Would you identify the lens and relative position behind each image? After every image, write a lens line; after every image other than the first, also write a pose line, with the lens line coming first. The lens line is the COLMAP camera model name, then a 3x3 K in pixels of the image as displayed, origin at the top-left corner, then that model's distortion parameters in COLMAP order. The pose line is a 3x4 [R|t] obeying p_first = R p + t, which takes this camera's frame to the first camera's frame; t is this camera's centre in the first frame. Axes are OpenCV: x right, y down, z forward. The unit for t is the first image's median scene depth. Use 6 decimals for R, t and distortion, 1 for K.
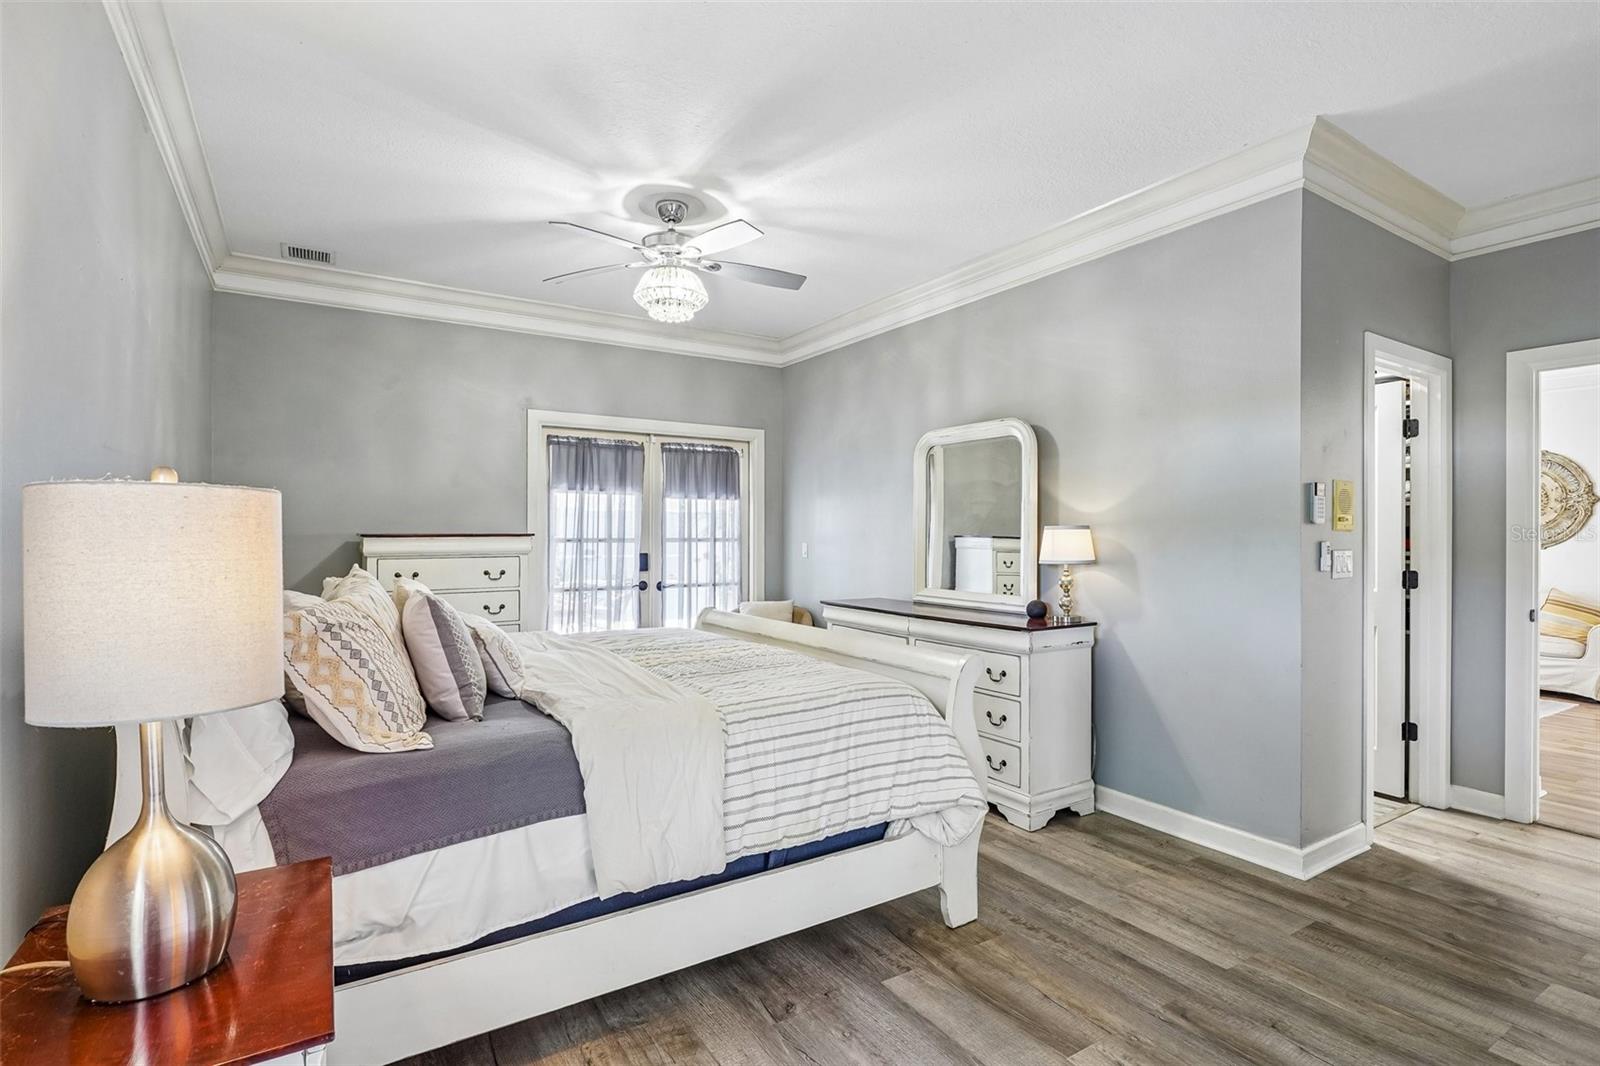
lens RADIAL K [[778.8, 0, 800.0], [0, 778.8, 533.0], [0, 0, 1]] dist [-0.002330, -0.001394]
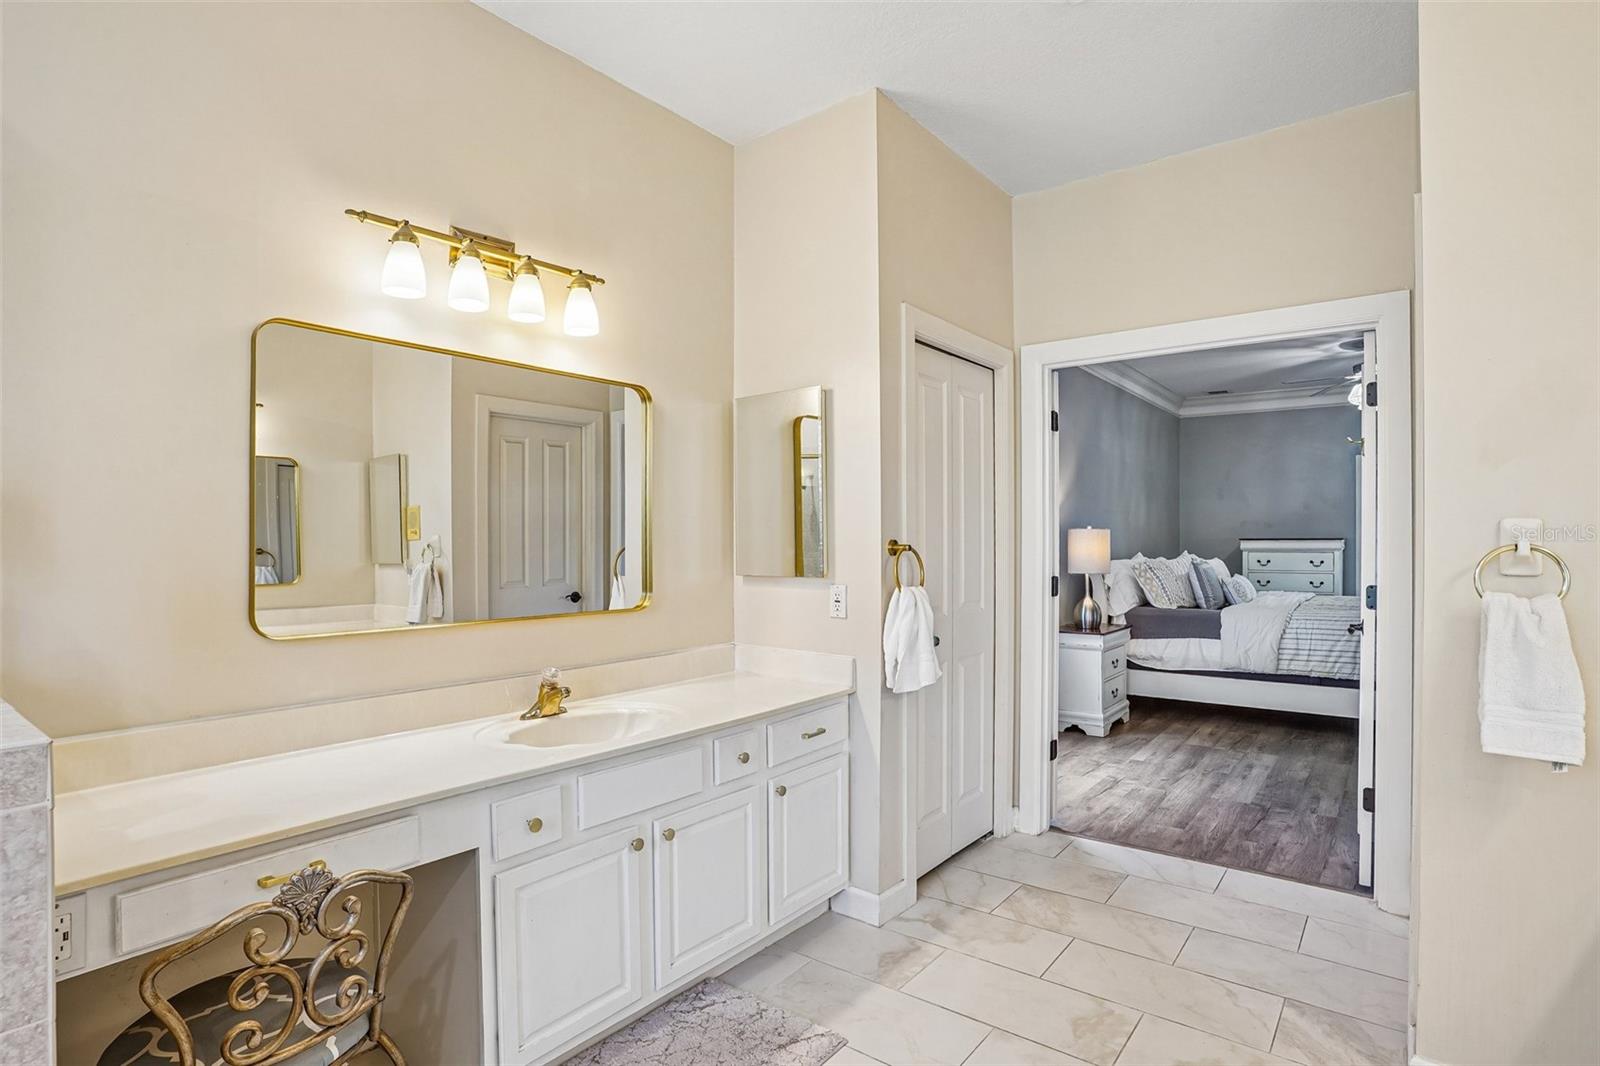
lens RADIAL K [[779.7, 0, 800.0], [0, 779.7, 533.0], [0, 0, 1]] dist [-0.061402, -0.000122]
pose [[0.326251, -0.005336, -0.945268, 0.657269], [0.001743, 0.999986, -0.005043, -0.003075], [0.945281, -0.000002, 0.326256, -0.475789]]
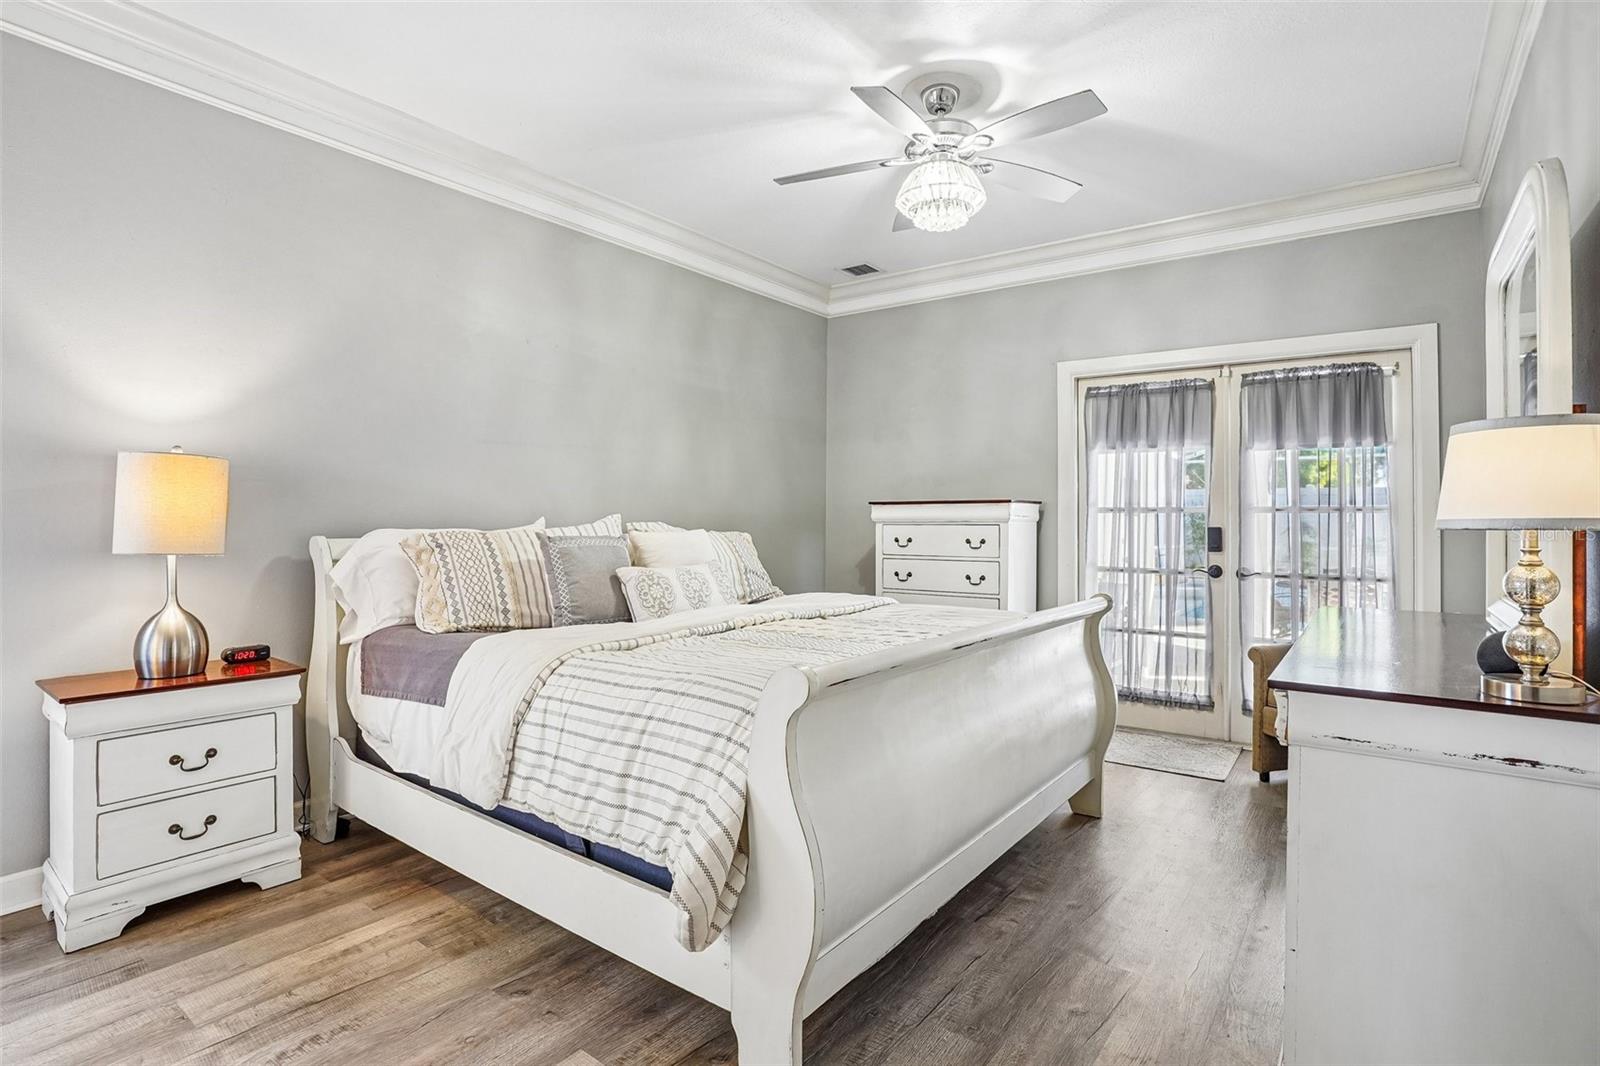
lens RADIAL K [[787.7, 0, 779.1], [0, 787.7, 505.5], [0, 0, 1]] dist [-0.047430, 0.000217]
pose [[0.340369, -0.015955, -0.940156, 0.371126], [-0.006998, 0.999785, -0.019501, 0.023586], [0.940266, 0.013217, 0.340185, 0.384678]]
